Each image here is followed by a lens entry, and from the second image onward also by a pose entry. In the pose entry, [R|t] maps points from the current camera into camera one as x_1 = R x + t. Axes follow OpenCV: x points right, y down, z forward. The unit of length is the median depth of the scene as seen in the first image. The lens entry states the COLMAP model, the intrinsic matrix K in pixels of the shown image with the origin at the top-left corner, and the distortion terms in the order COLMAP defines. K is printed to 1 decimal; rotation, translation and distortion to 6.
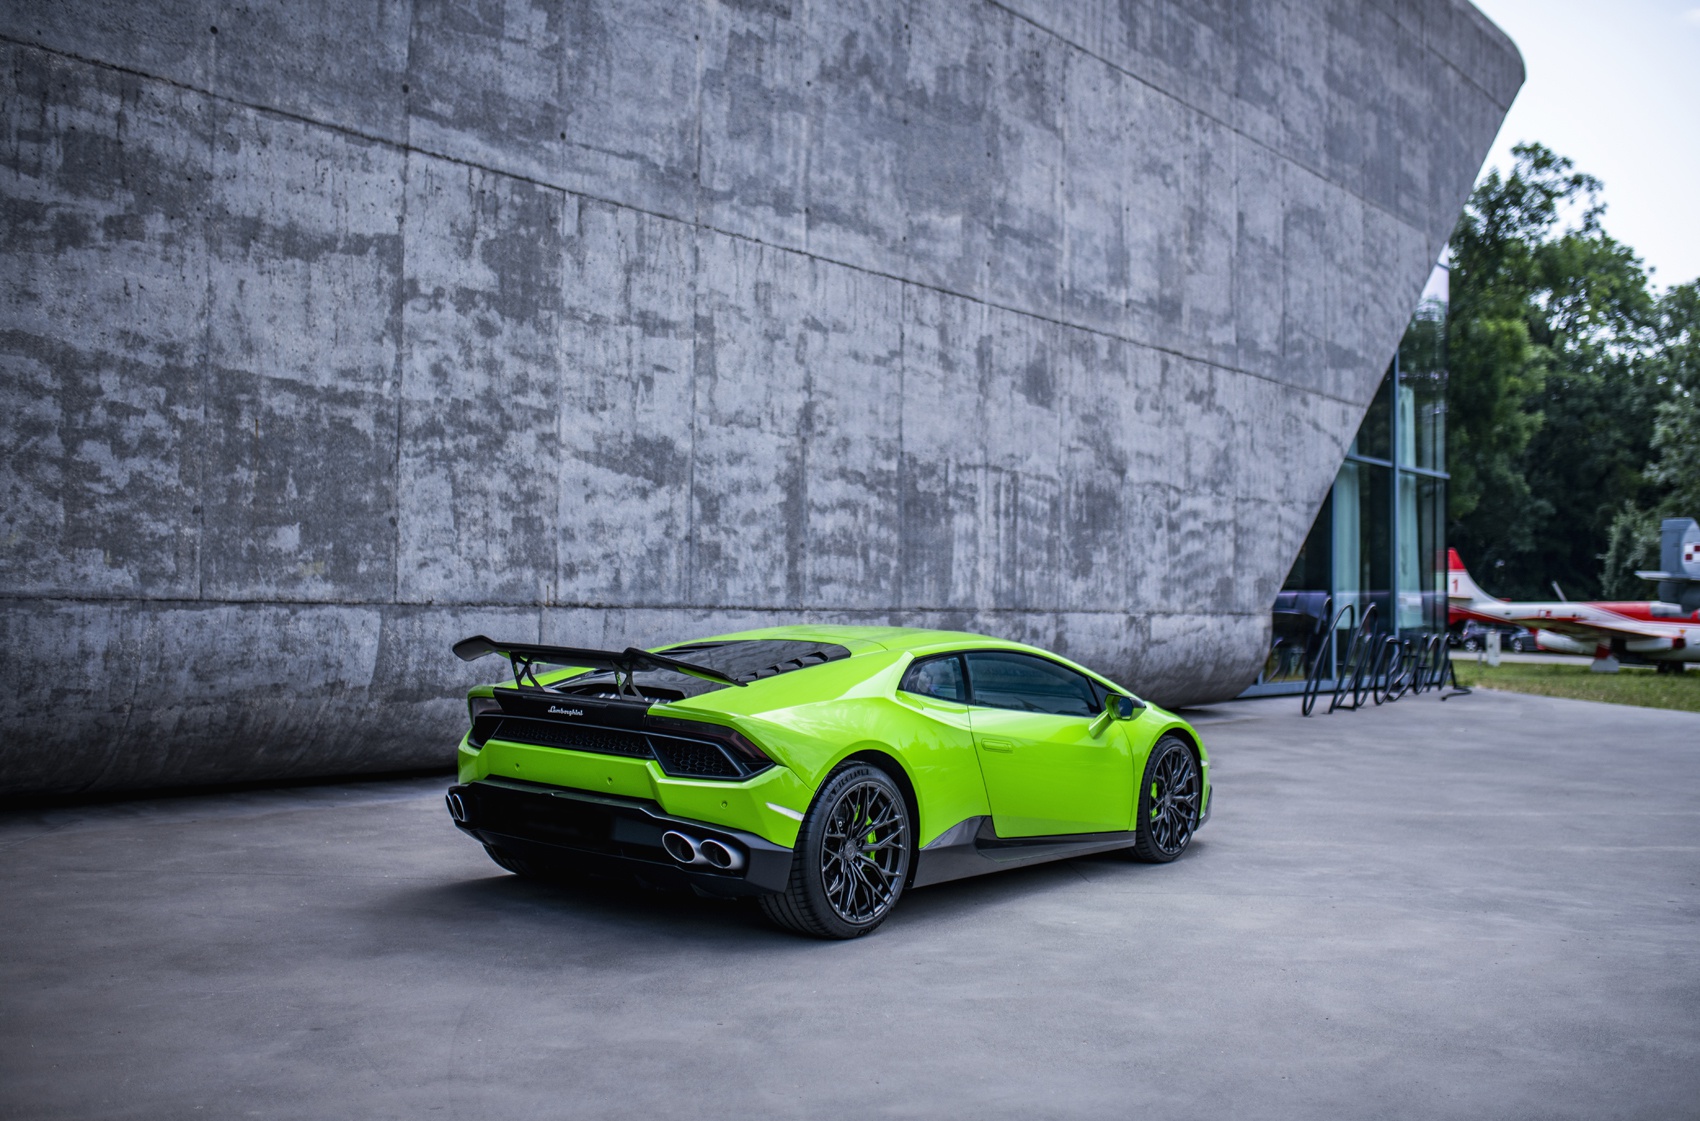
lens RADIAL K [[1686.3, 0, 854.2], [0, 1686.3, 551.5], [0, 0, 1]] dist [-0.072278, 0.121140]
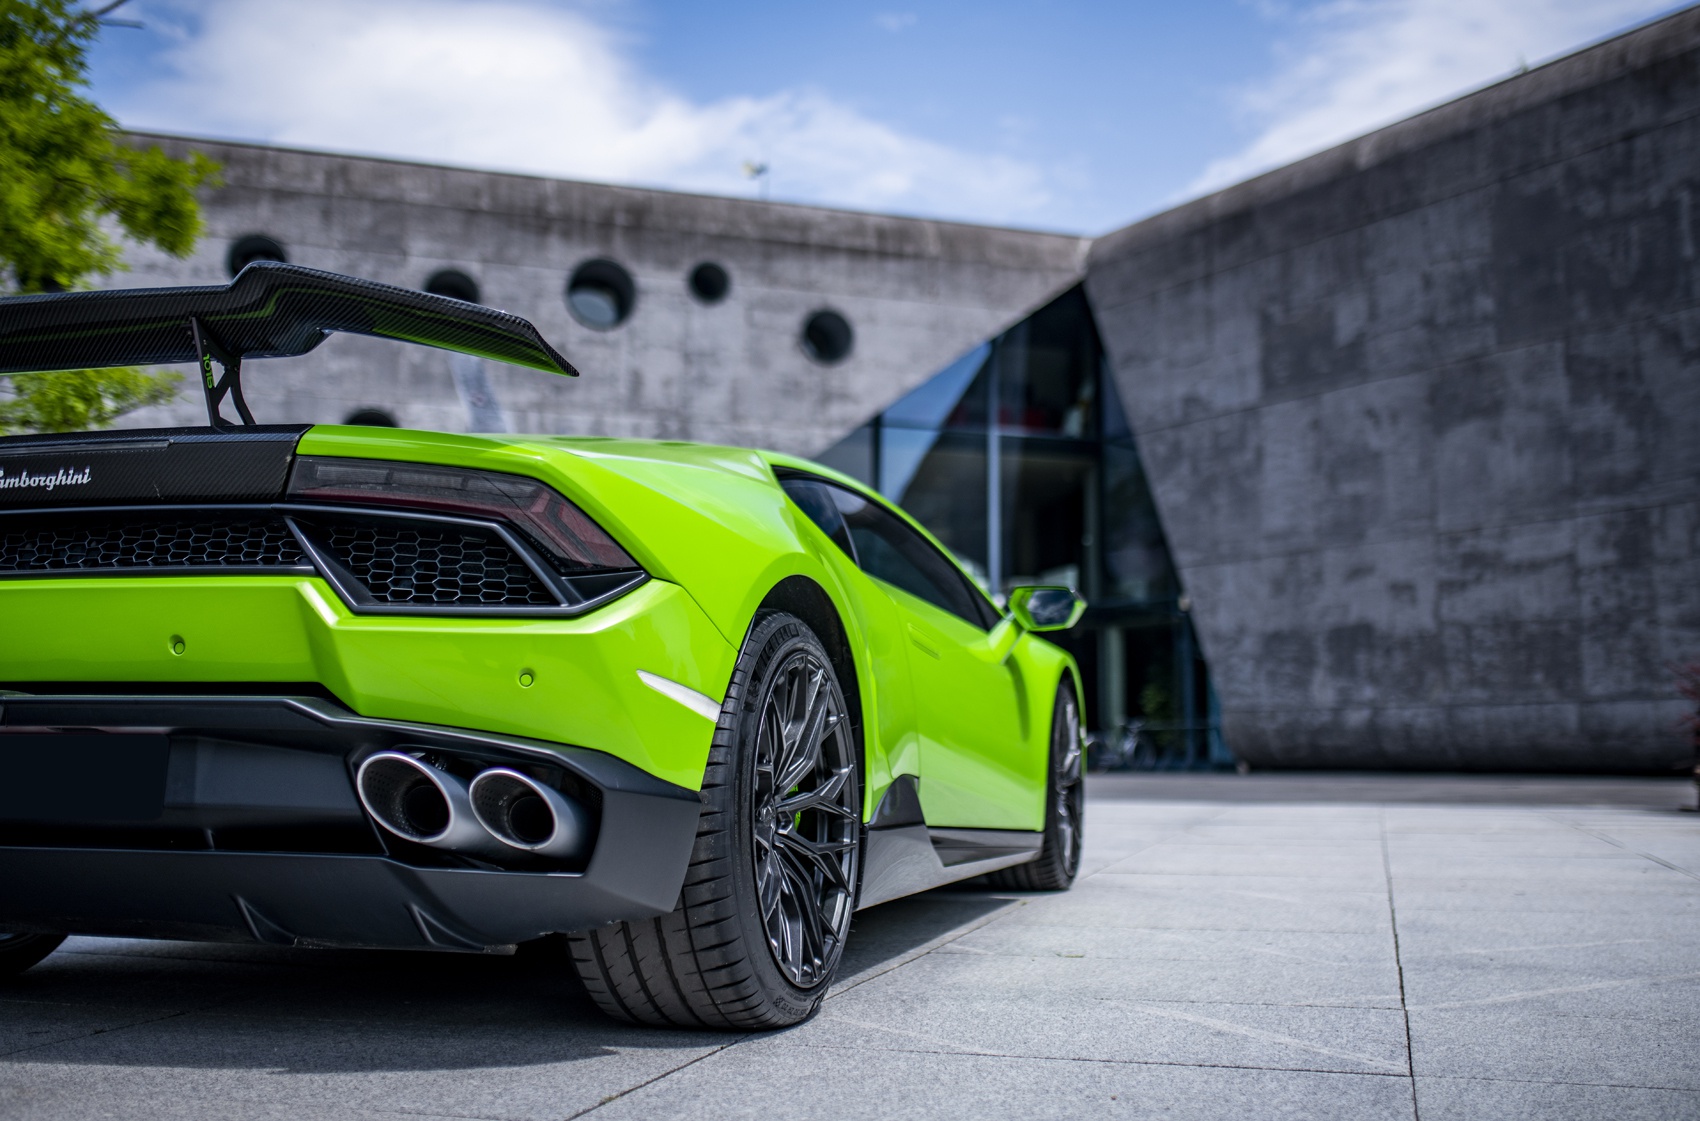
lens RADIAL K [[1729.7, 0, 880.7], [0, 1729.7, 535.6], [0, 0, 1]] dist [-0.073276, 0.119336]
pose [[-0.322525, -0.135569, -0.936802, 2.264860], [0.024825, 0.988139, -0.151545, 0.137756], [0.946235, -0.072133, -0.315334, 0.770078]]
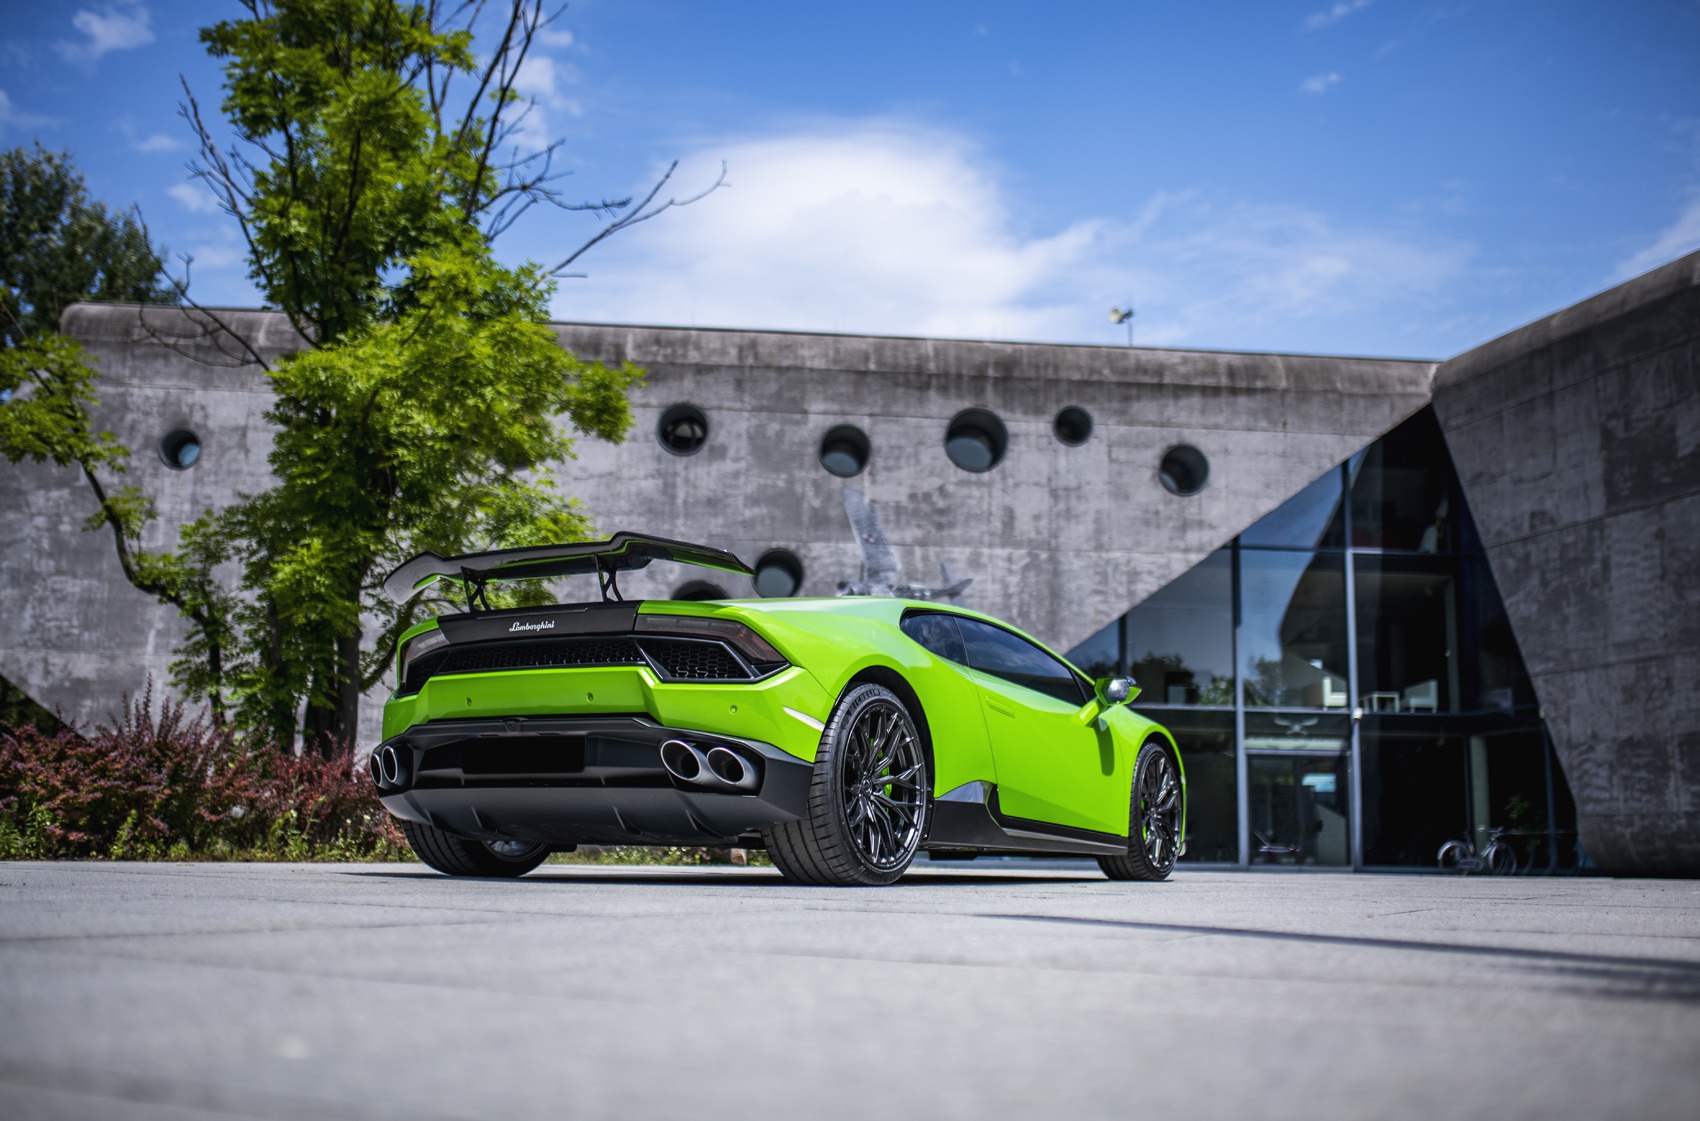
lens RADIAL K [[1709.3, 0, 854.8], [0, 1709.3, 552.3], [0, 0, 1]] dist [-0.069135, 0.120057]
pose [[-0.552382, -0.178524, -0.814250, 2.471209], [0.001740, 0.976549, -0.215289, 0.185241], [0.833589, -0.120339, -0.539118, 0.966291]]
